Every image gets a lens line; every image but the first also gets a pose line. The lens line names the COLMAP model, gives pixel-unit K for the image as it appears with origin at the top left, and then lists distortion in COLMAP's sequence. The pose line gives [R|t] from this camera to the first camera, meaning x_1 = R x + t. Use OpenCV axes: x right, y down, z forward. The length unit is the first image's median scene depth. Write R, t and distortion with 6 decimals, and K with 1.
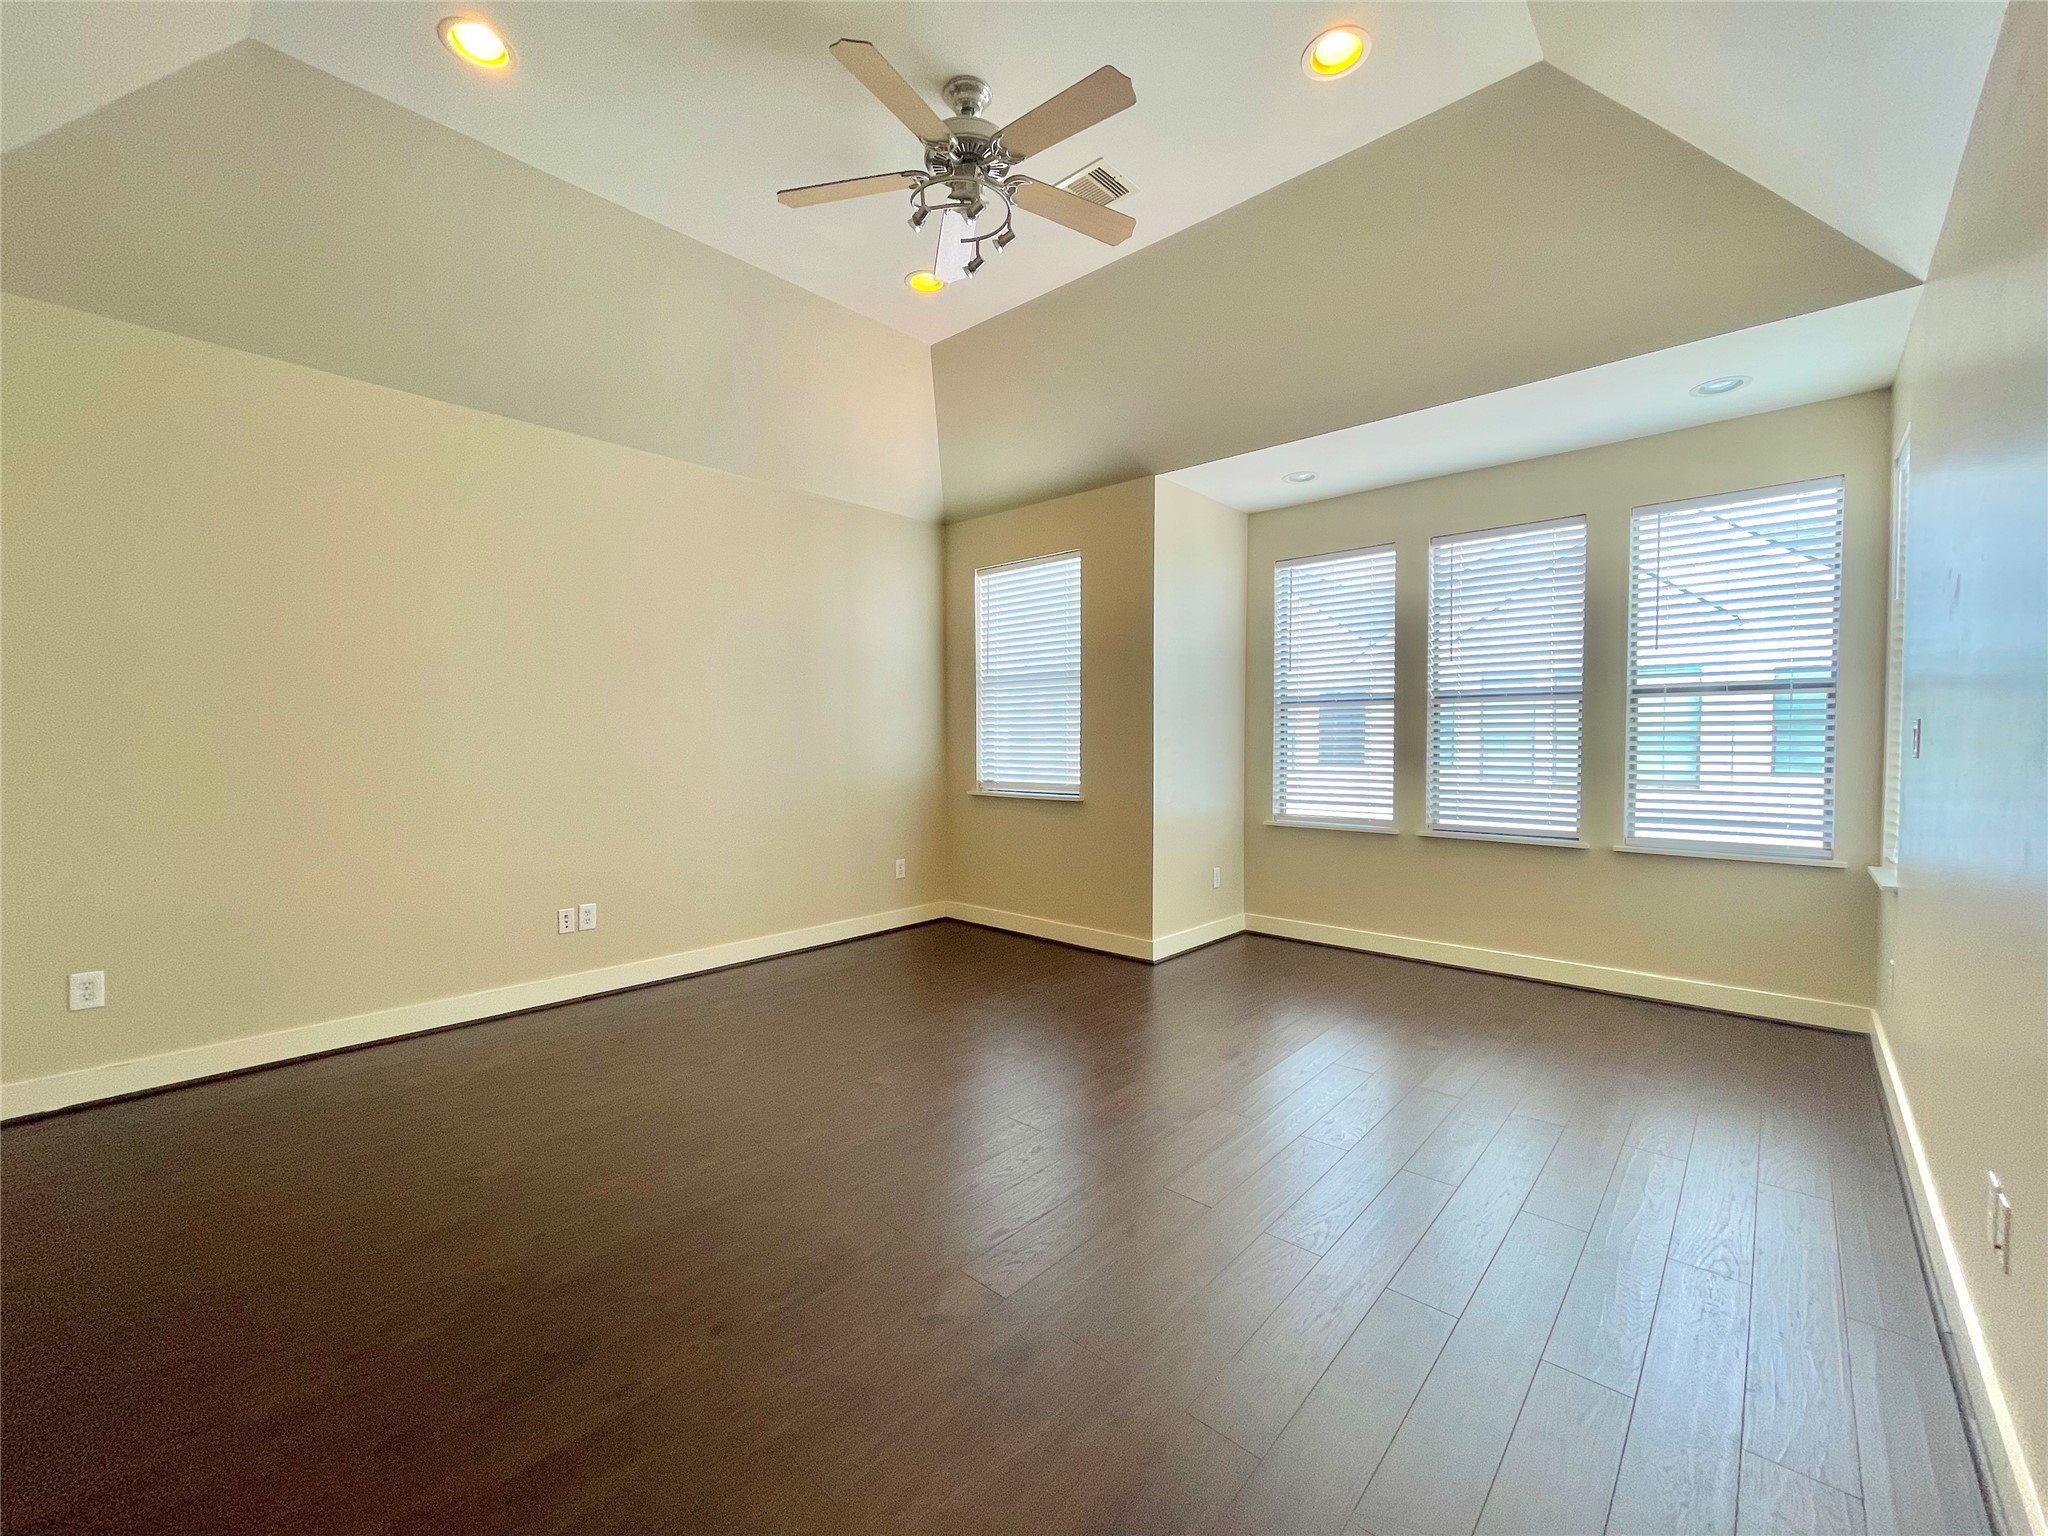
lens RADIAL K [[831.5, 0, 1021.0], [0, 831.5, 765.0], [0, 0, 1]] dist [-0.006815, -0.000293]
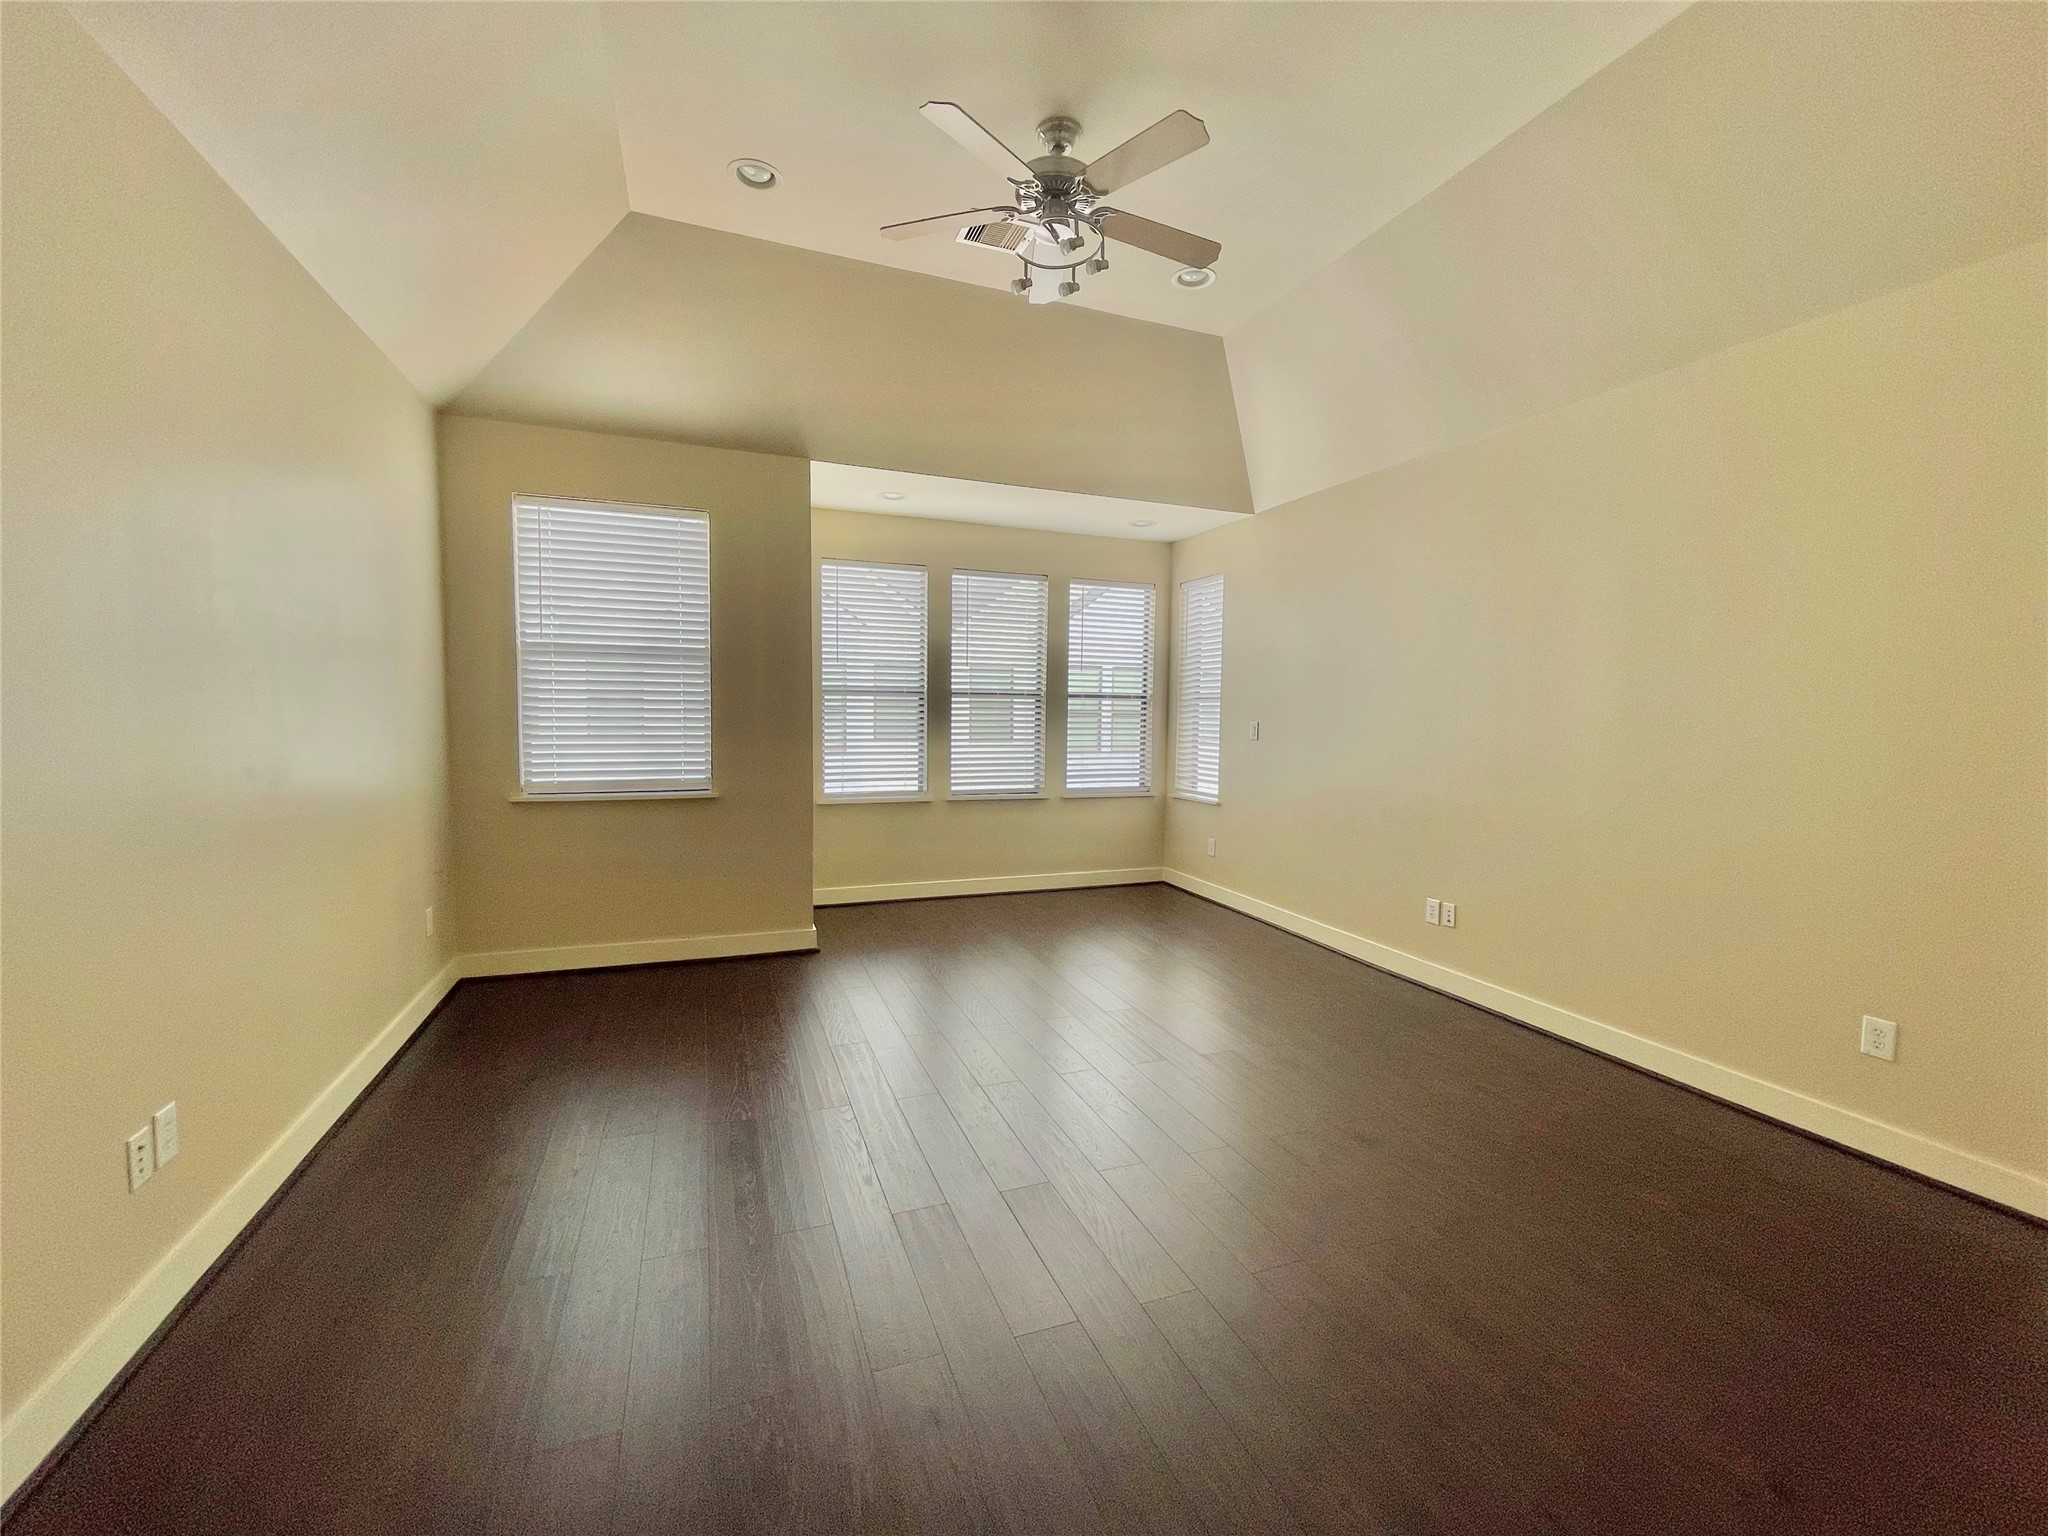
lens RADIAL K [[831.5, 0, 1018.5], [0, 831.5, 768.4], [0, 0, 1]] dist [-0.006815, -0.000293]
pose [[0.440765, -0.055292, 0.895918, -0.620134], [0.014130, 0.998405, 0.054666, -0.032919], [-0.897511, -0.011435, 0.440843, 0.329531]]
